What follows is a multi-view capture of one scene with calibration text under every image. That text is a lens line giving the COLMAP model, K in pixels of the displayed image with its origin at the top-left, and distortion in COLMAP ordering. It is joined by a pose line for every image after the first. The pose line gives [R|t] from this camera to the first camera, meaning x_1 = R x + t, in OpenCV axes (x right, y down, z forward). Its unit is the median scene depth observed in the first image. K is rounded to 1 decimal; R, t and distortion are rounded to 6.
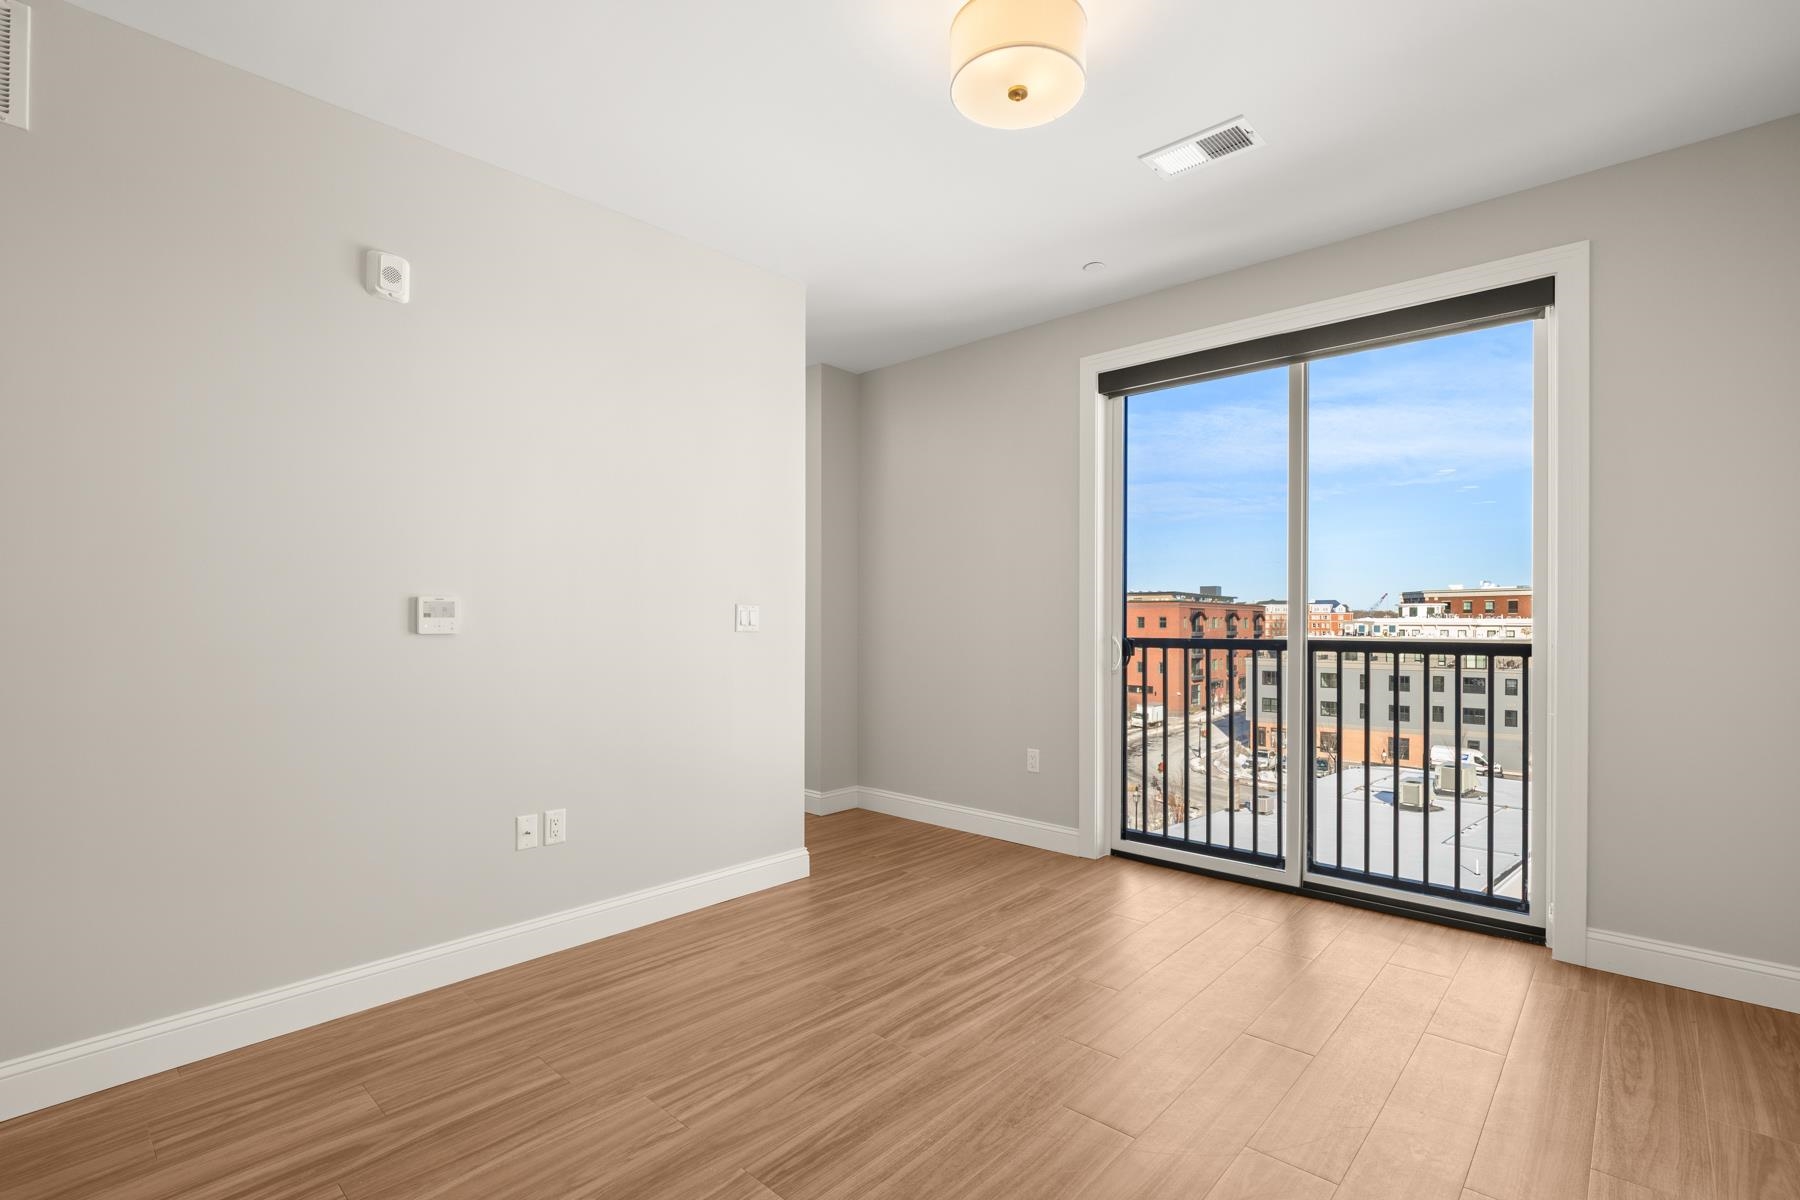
lens RADIAL K [[827.6, 0, 906.9], [0, 827.6, 611.3], [0, 0, 1]] dist [-0.014409, 0.003116]
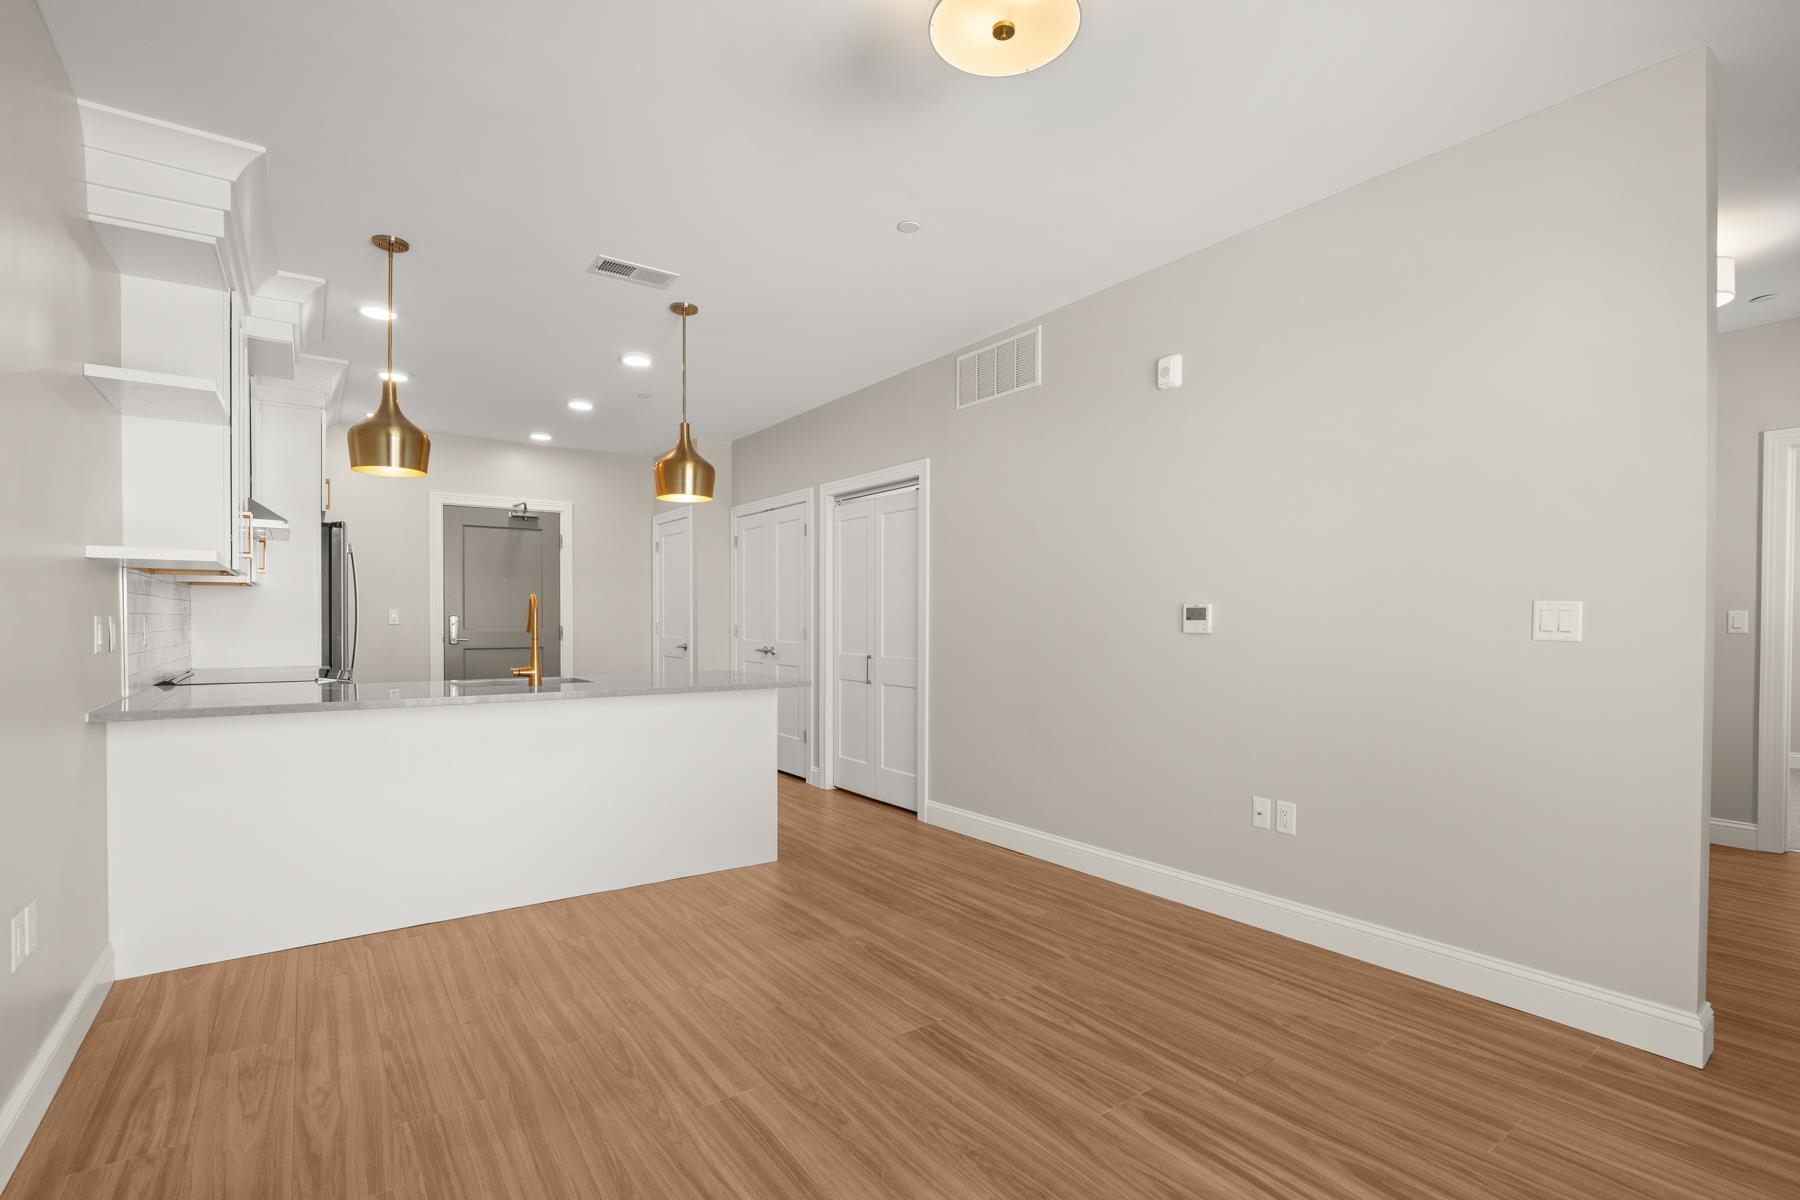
lens RADIAL K [[827.6, 0, 913.2], [0, 827.6, 626.5], [0, 0, 1]] dist [-0.014409, 0.003116]
pose [[-0.200109, 0.005904, -0.979756, 0.859251], [0.010909, 0.999933, 0.003798, 0.008381], [0.979713, -0.009929, -0.200160, 0.912984]]
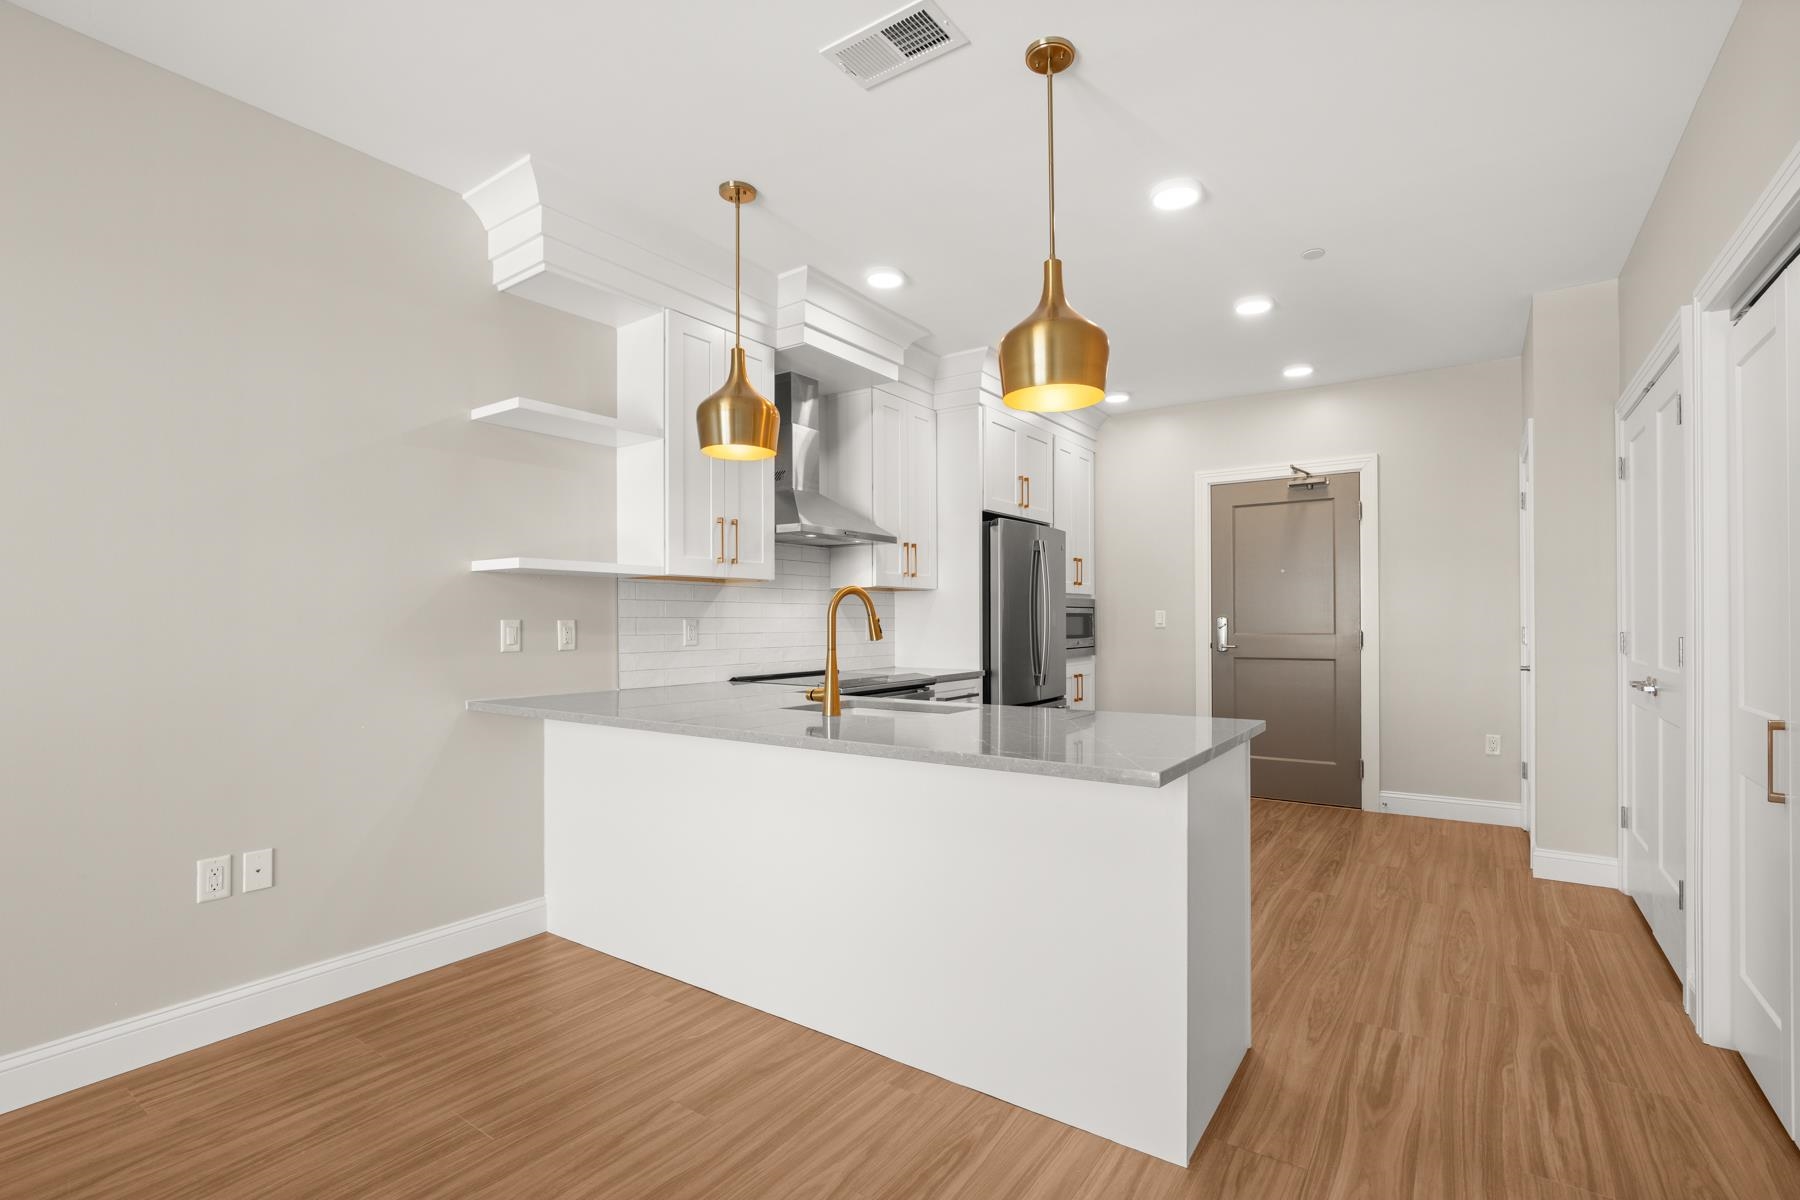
lens RADIAL K [[827.6, 0, 899.3], [0, 827.6, 621.3], [0, 0, 1]] dist [-0.014409, 0.003116]
pose [[-0.991141, 0.000044, -0.132814, -0.407552], [0.001998, 0.999892, -0.014581, 0.008786], [0.132799, -0.014718, -0.991034, 1.004308]]
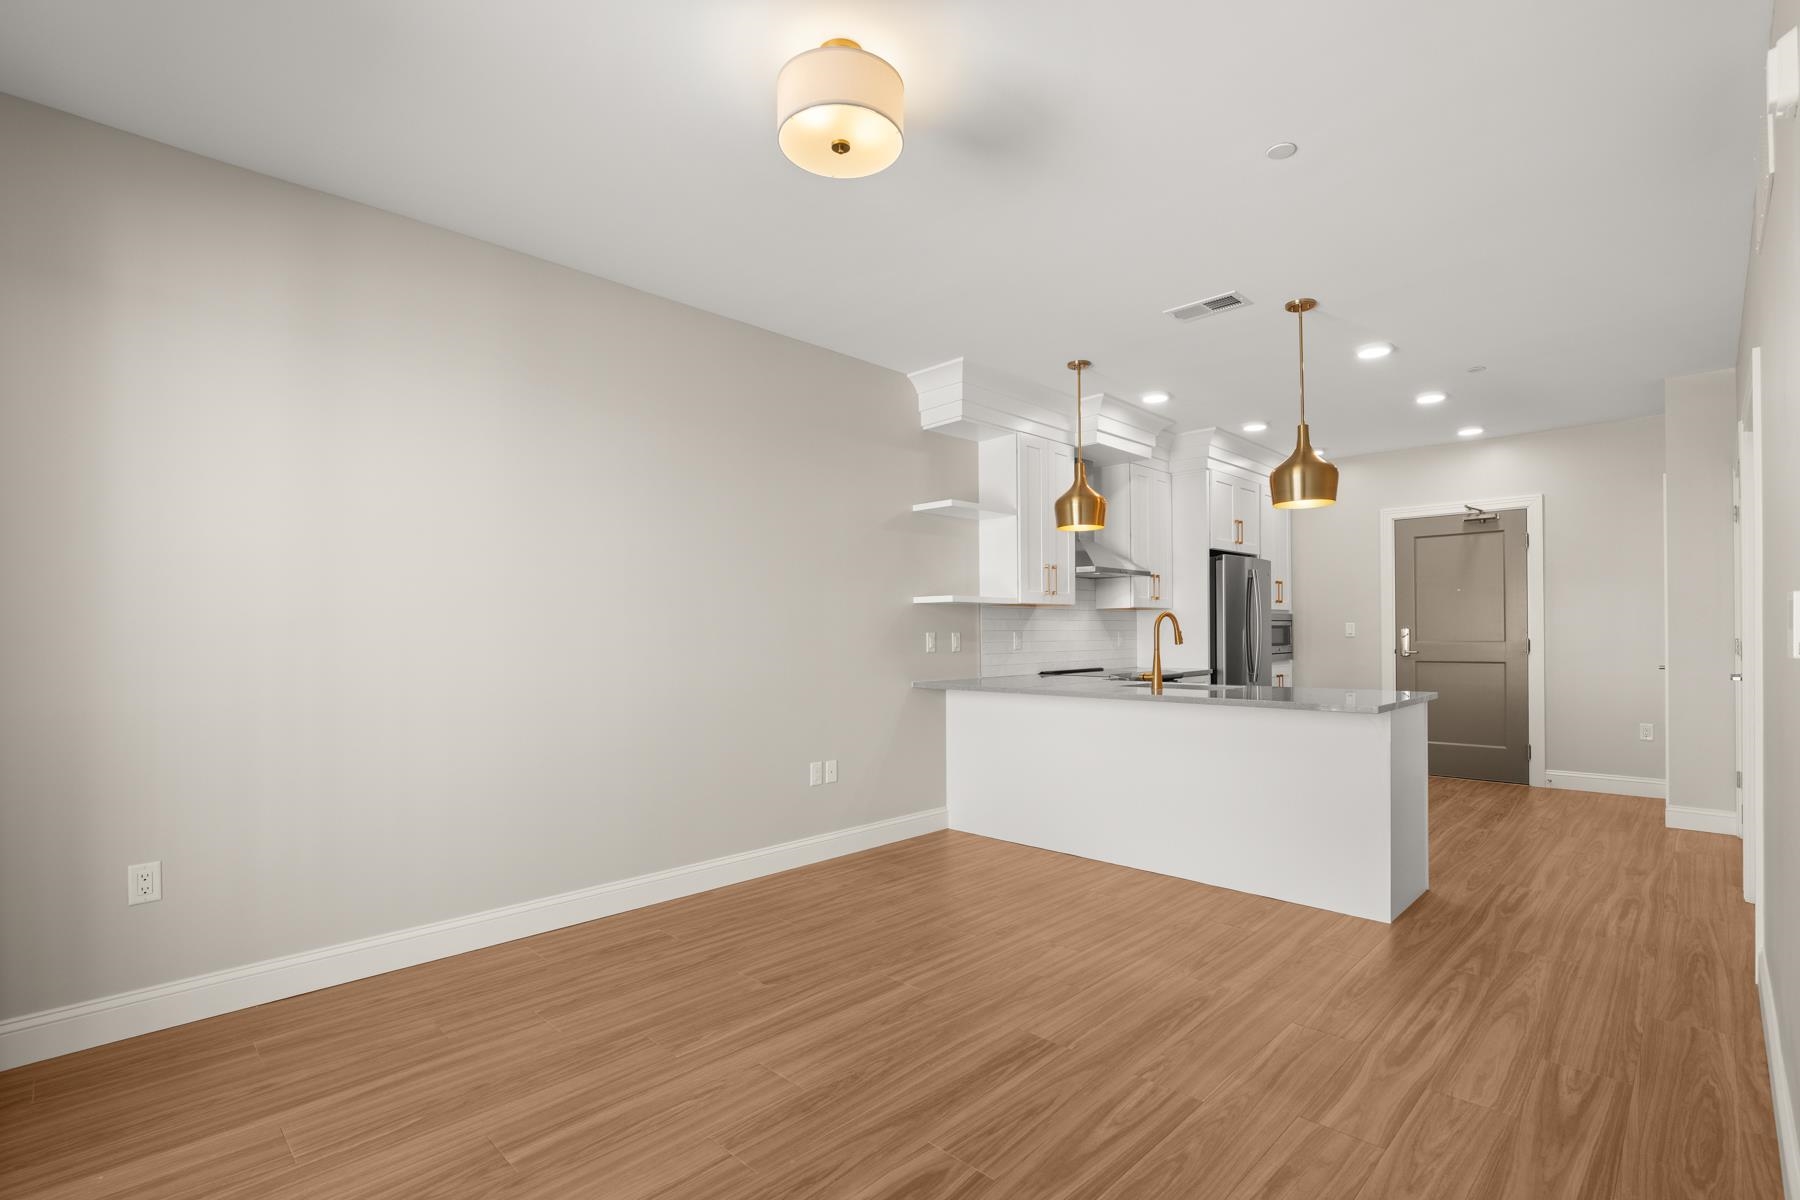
lens RADIAL K [[827.6, 0, 904.1], [0, 827.6, 632.9], [0, 0, 1]] dist [-0.014409, 0.003116]
pose [[-0.999322, 0.003493, 0.036643, 0.012695], [0.002964, 0.999891, -0.014456, 0.017542], [-0.036689, -0.014338, -0.999224, 1.735135]]
